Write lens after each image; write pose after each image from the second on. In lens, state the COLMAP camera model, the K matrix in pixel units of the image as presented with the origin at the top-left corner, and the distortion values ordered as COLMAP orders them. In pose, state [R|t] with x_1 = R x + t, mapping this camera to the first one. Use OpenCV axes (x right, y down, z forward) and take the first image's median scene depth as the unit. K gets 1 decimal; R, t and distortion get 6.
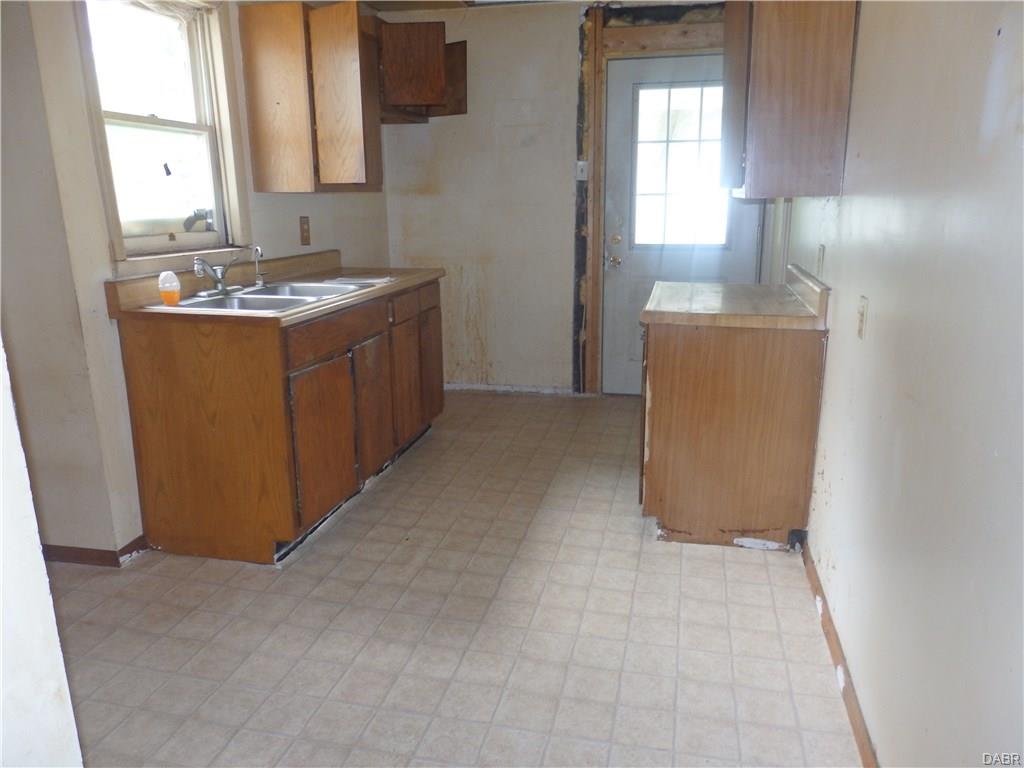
lens RADIAL K [[757.4, 0, 516.8], [0, 757.4, 388.2], [0, 0, 1]] dist [0.003569, 0.013050]
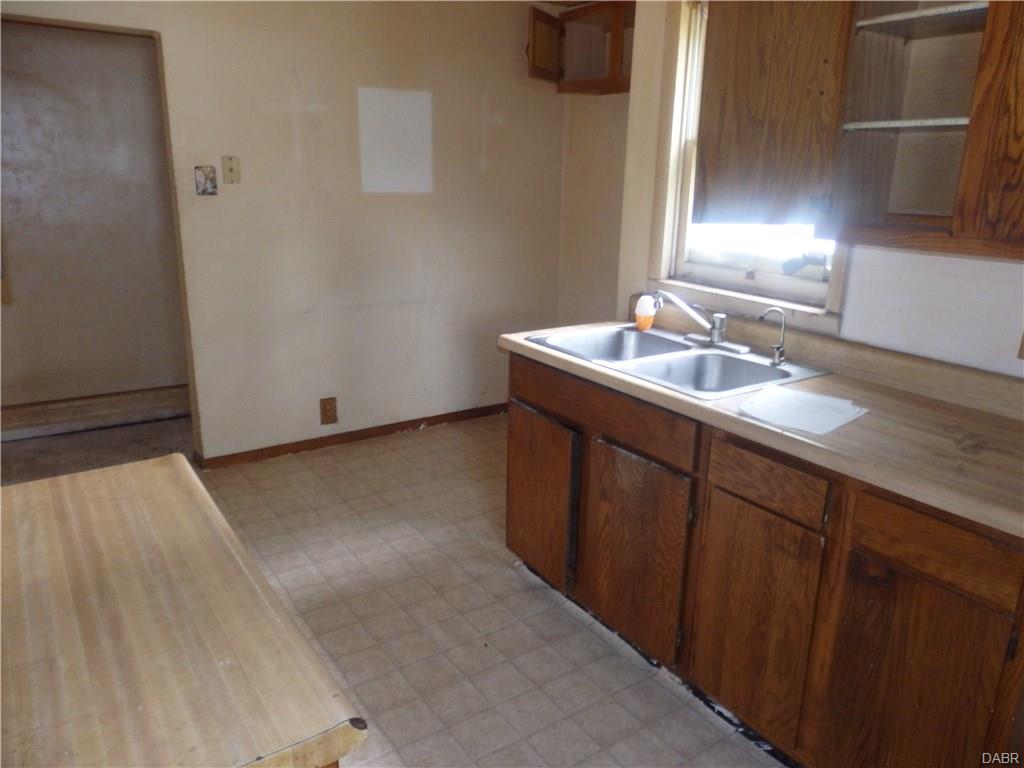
lens RADIAL K [[757.4, 0, 519.0], [0, 757.4, 379.9], [0, 0, 1]] dist [0.003569, 0.013050]
pose [[-0.680939, 0.199758, -0.704570, 0.340984], [-0.193495, 0.878817, 0.436165, -0.405893], [0.706316, 0.433333, -0.559768, 1.304700]]
